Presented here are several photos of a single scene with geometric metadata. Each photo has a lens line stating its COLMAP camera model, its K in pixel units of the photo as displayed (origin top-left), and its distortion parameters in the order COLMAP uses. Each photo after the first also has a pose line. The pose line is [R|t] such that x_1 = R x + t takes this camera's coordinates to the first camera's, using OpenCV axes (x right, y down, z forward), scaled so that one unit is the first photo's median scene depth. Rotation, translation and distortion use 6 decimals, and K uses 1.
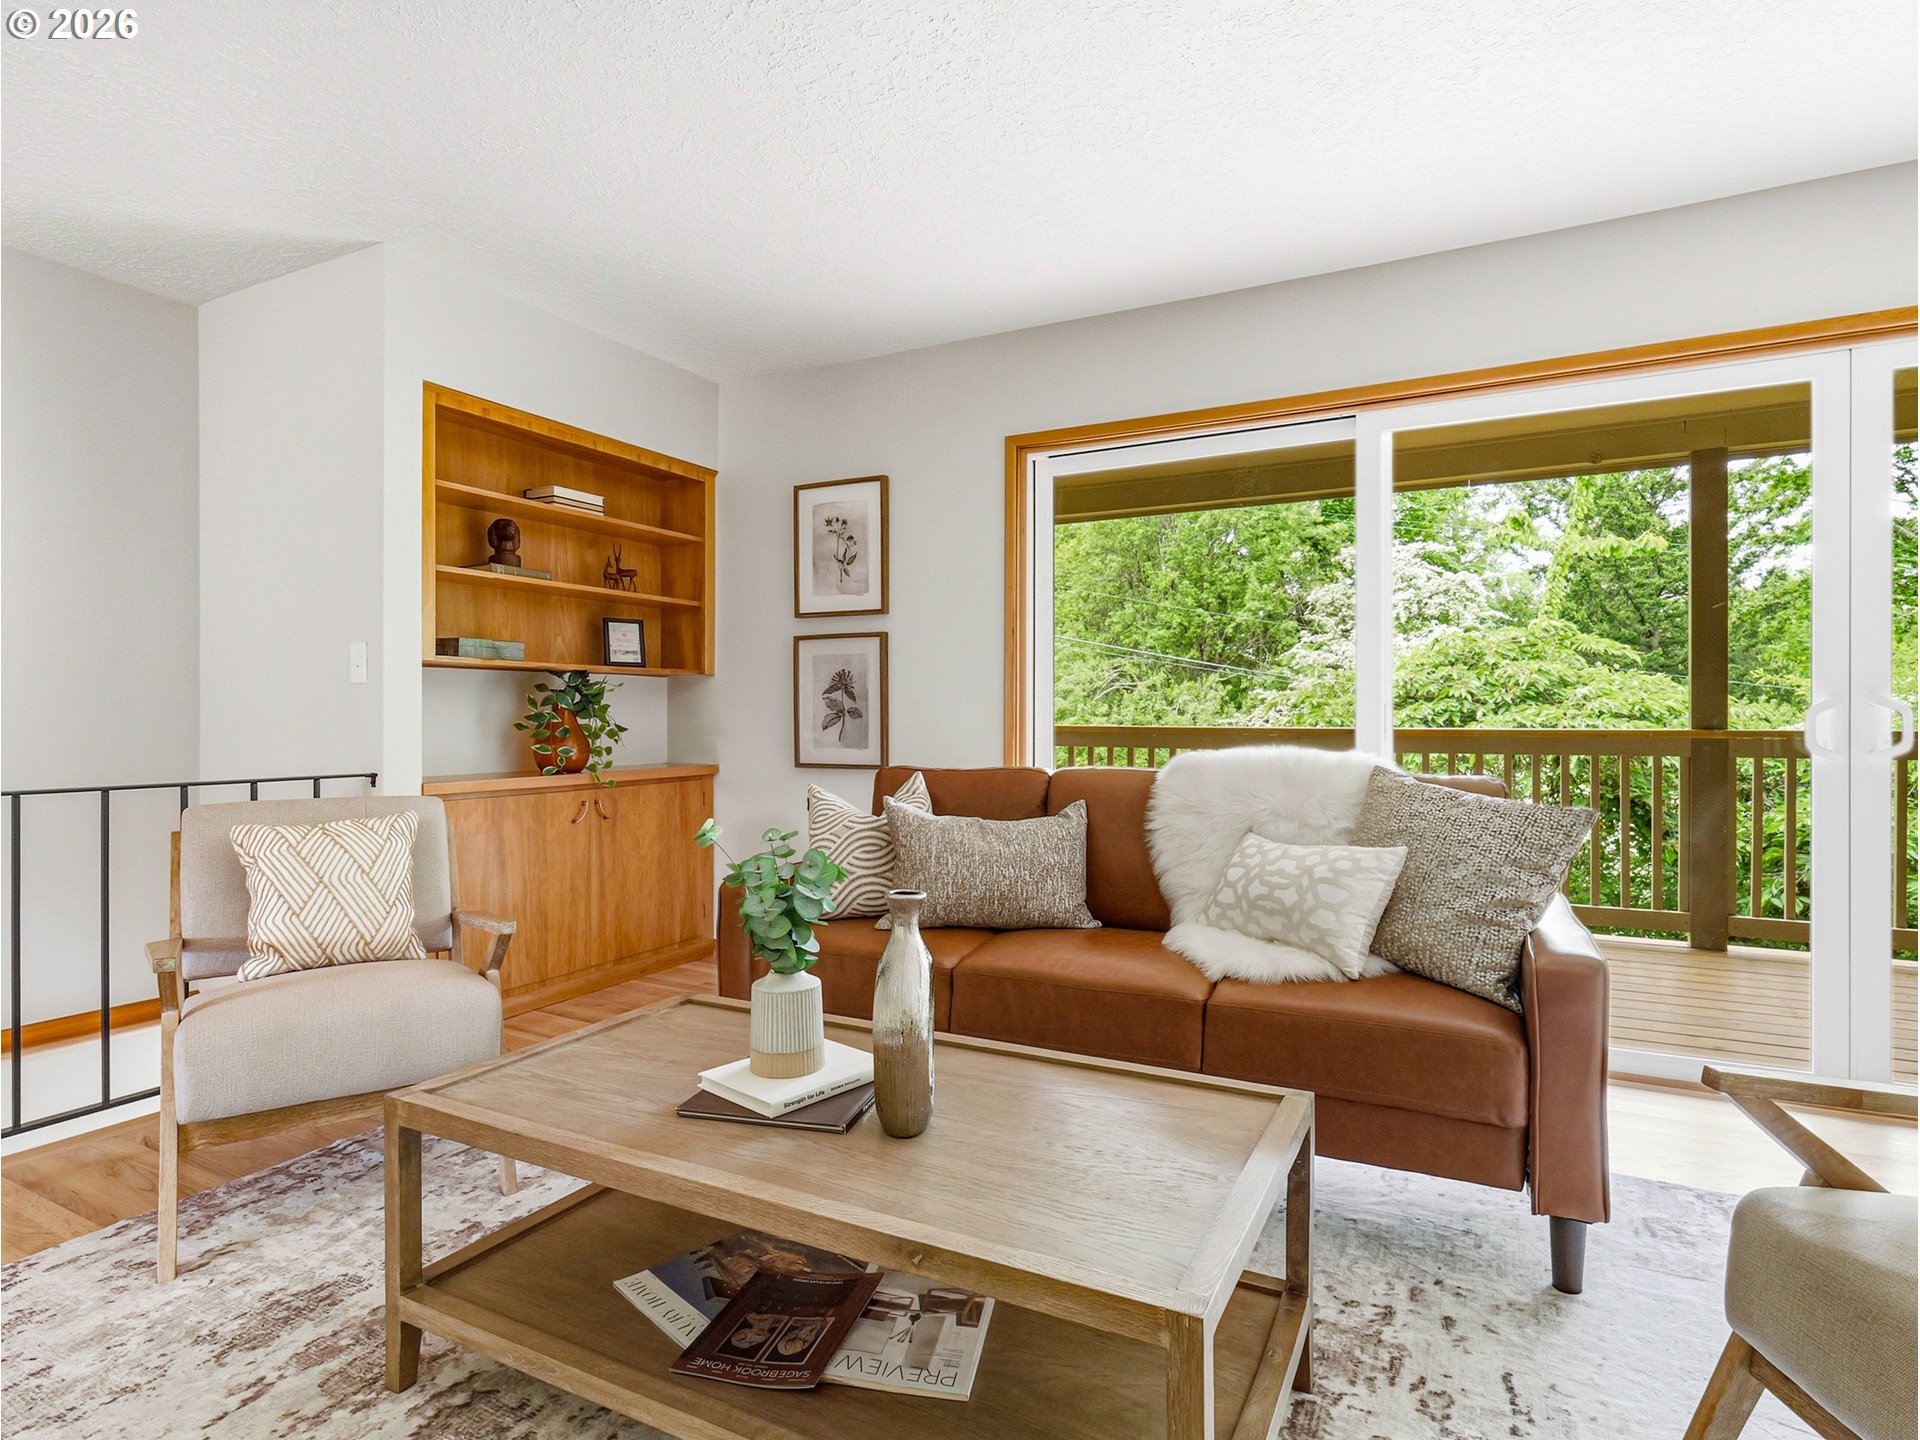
lens RADIAL K [[1007.3, 0, 966.9], [0, 1007.3, 726.5], [0, 0, 1]] dist [-0.007105, 0.000888]
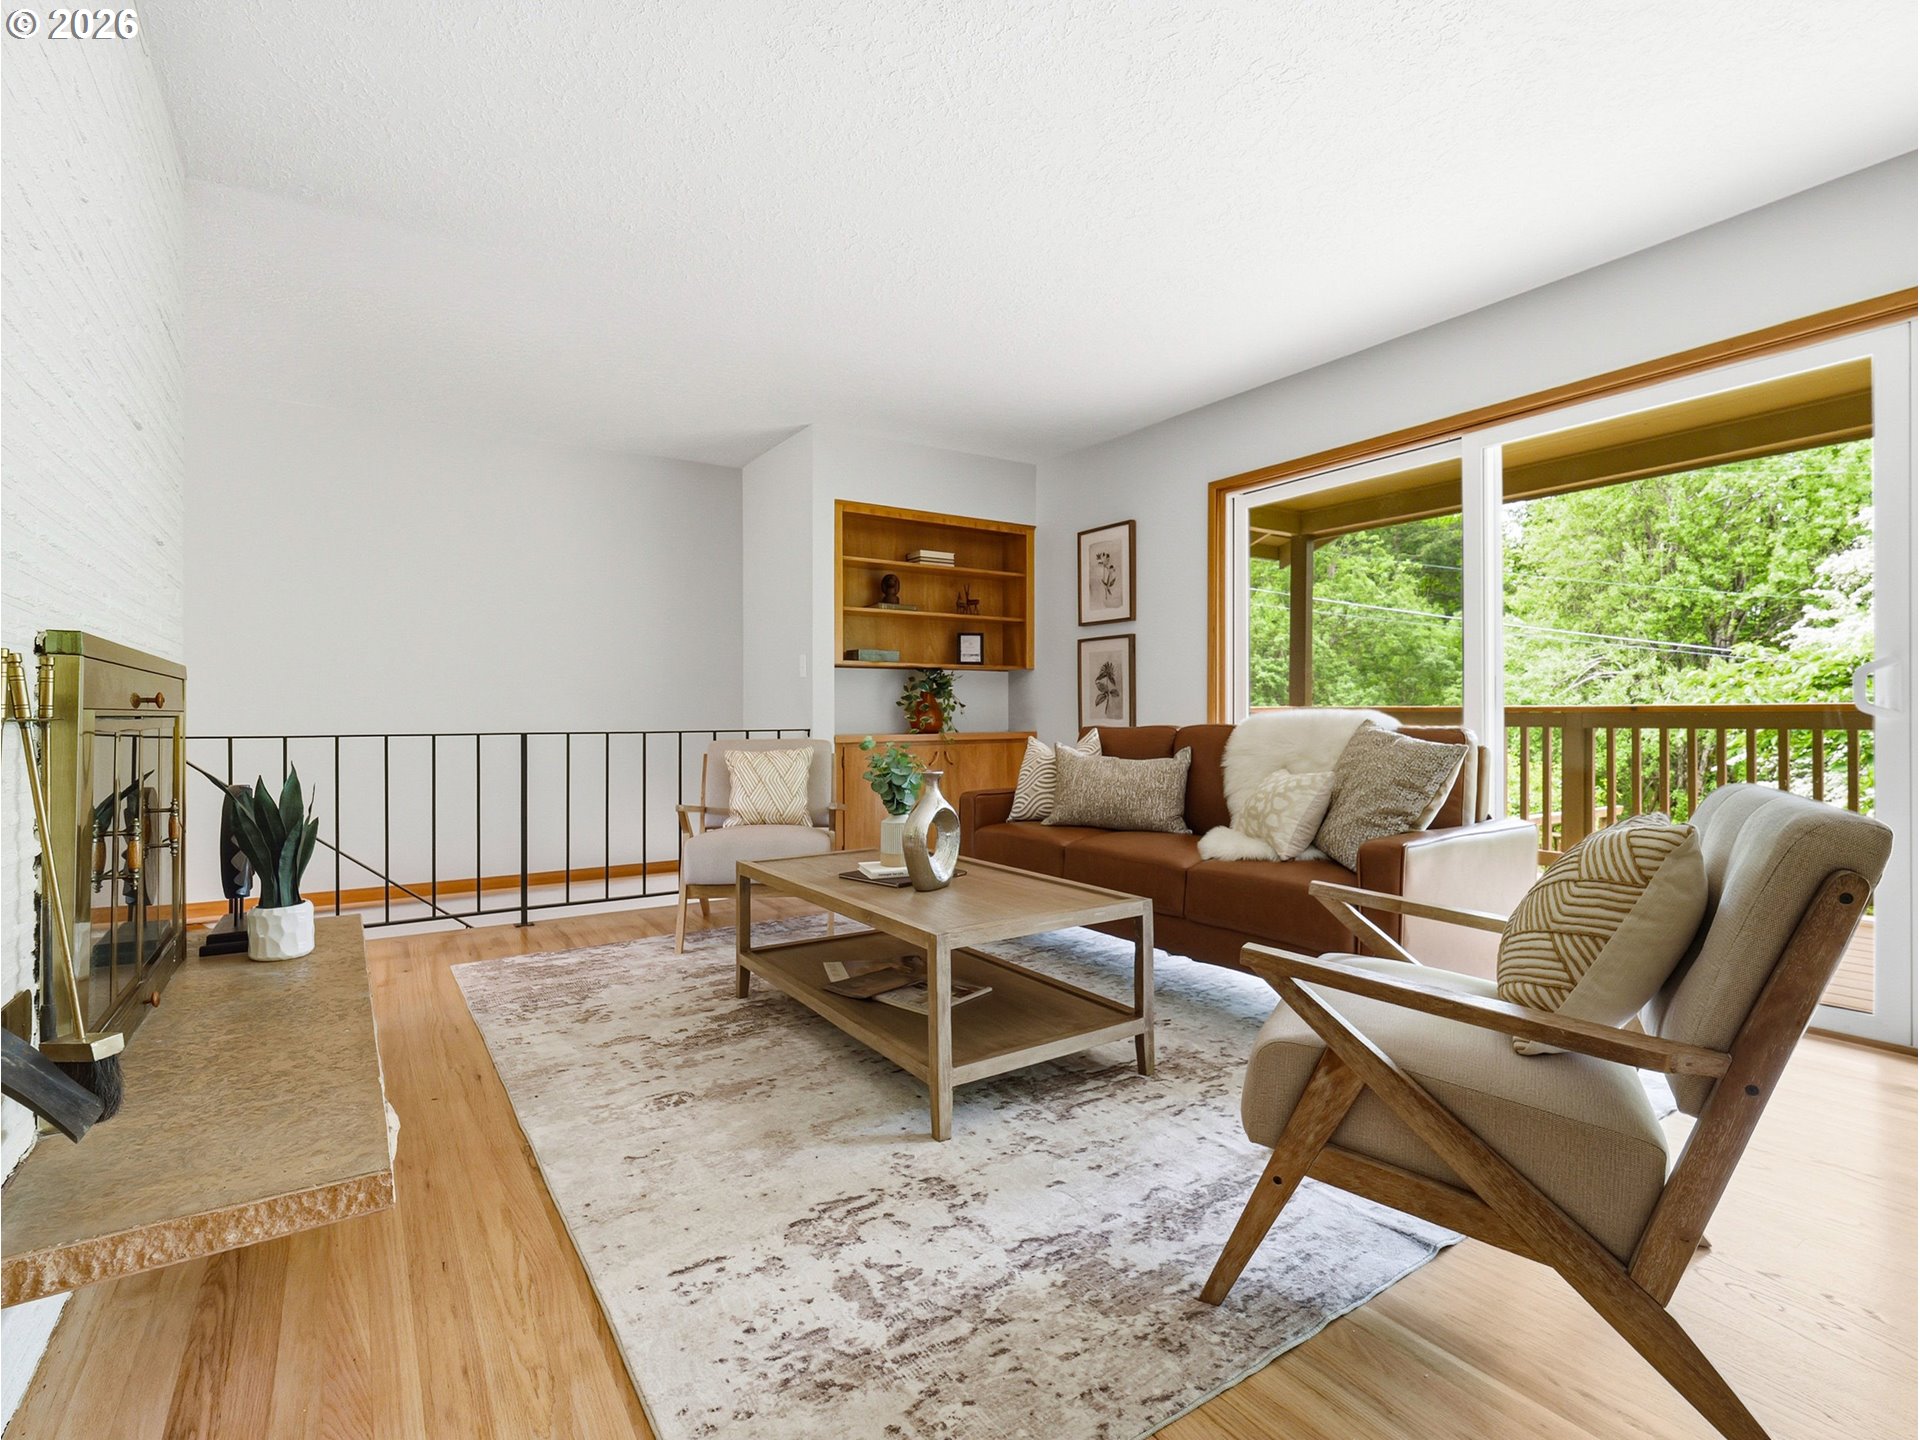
lens RADIAL K [[907.9, 0, 973.6], [0, 907.9, 710.4], [0, 0, 1]] dist [0.001364, -0.005077]
pose [[0.879295, -0.005562, -0.476246, 0.335640], [-0.000197, 0.999927, -0.012042, 0.027073], [0.476278, 0.010682, 0.879230, -0.202019]]
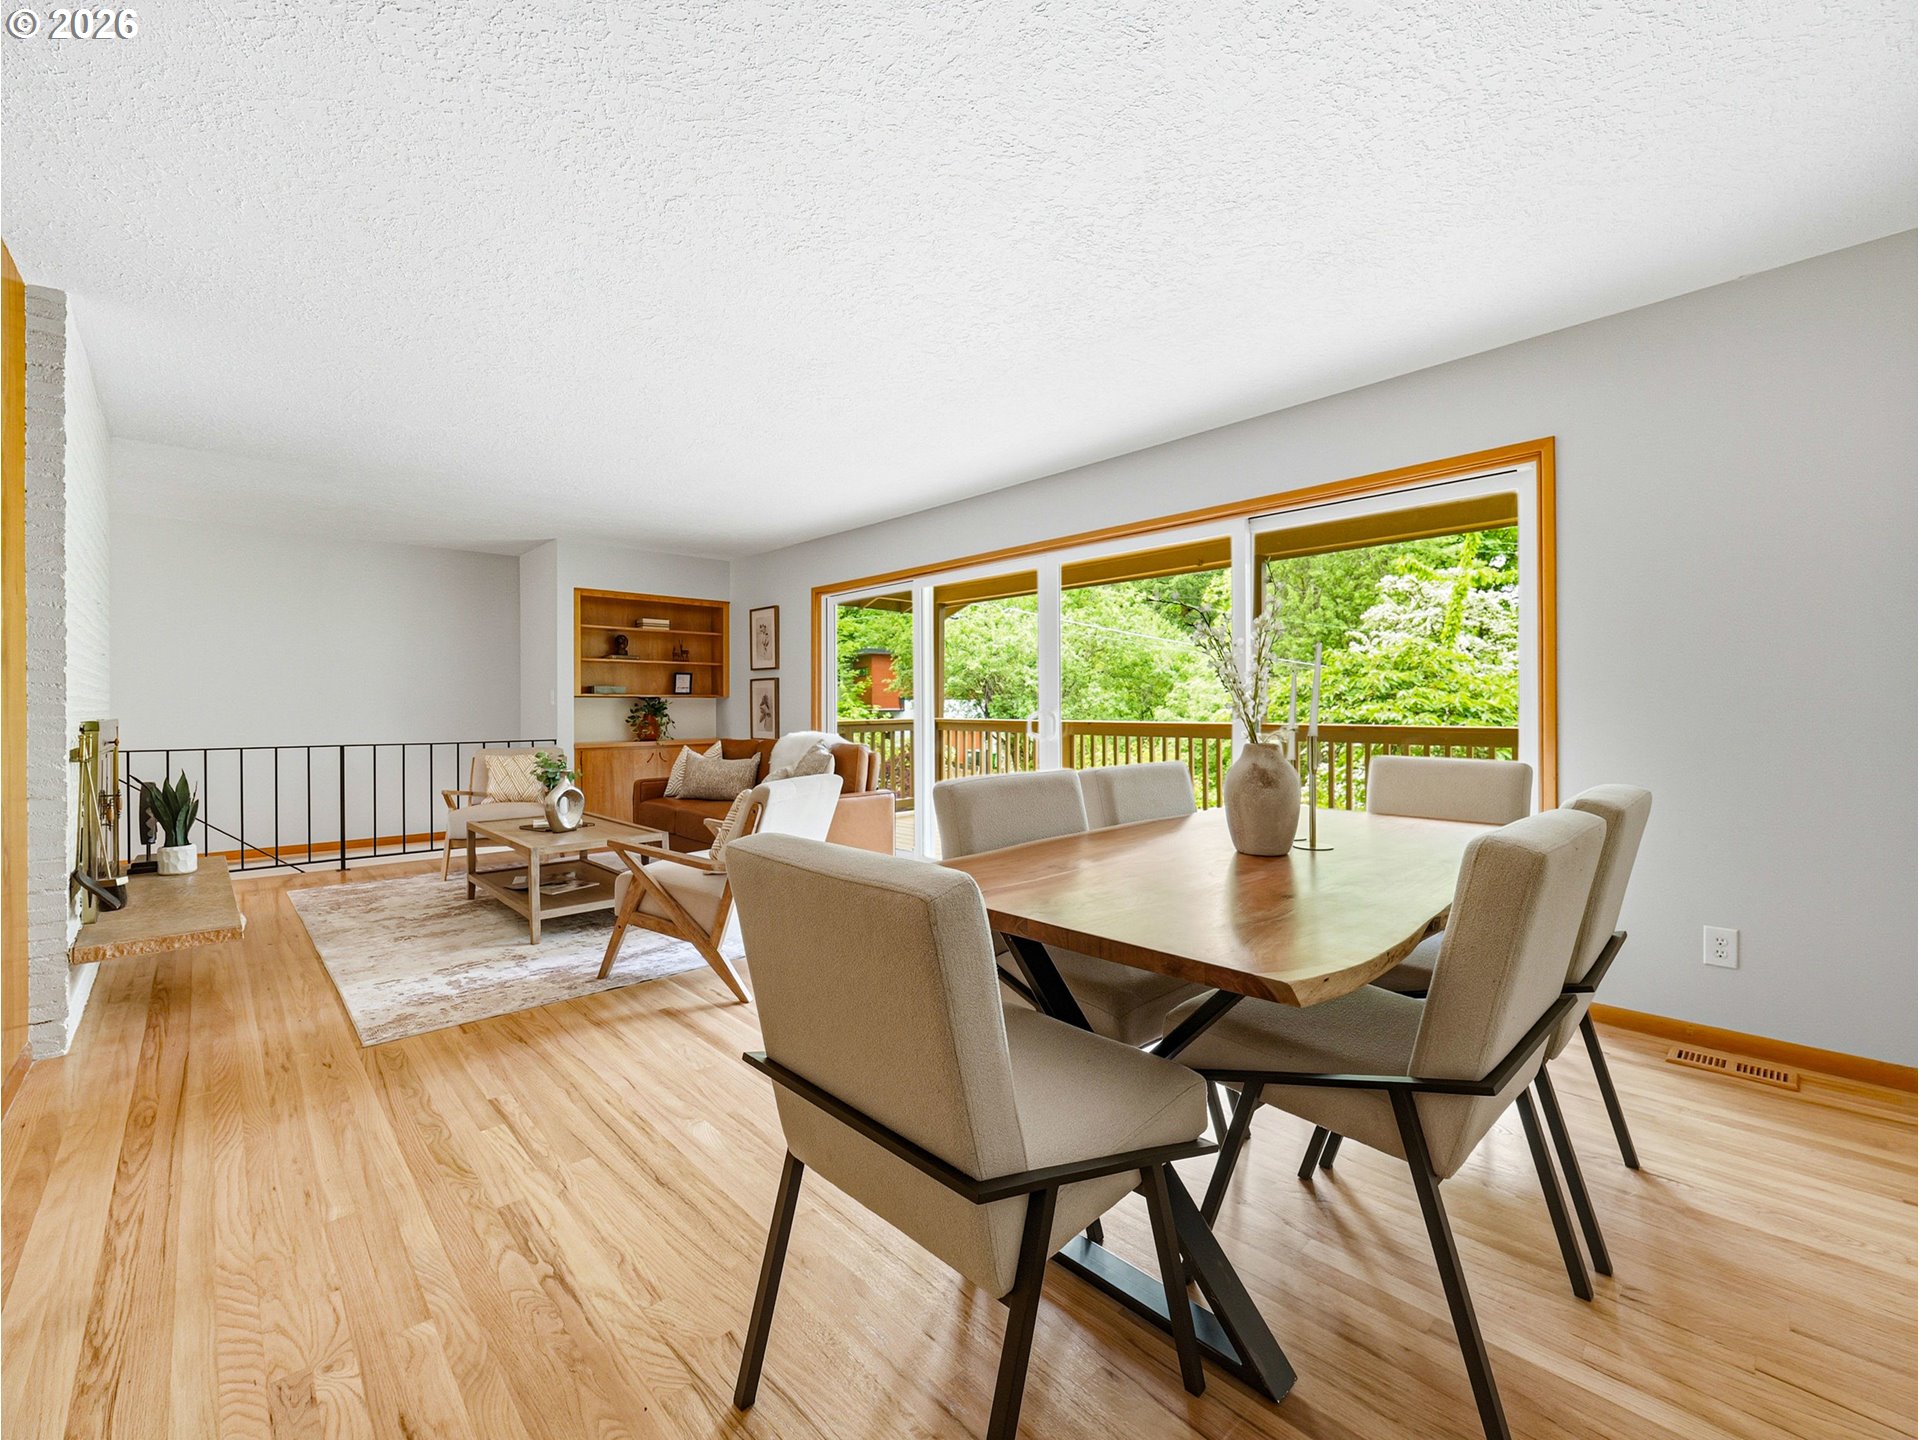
lens RADIAL K [[787.7, 0, 960.6], [0, 787.7, 714.4], [0, 0, 1]] dist [-0.004618, -0.000929]
pose [[0.945622, -0.000838, -0.325266, 0.891697], [0.000685, 1.000000, -0.000586, -0.014726], [0.325266, 0.000331, 0.945622, -0.499182]]
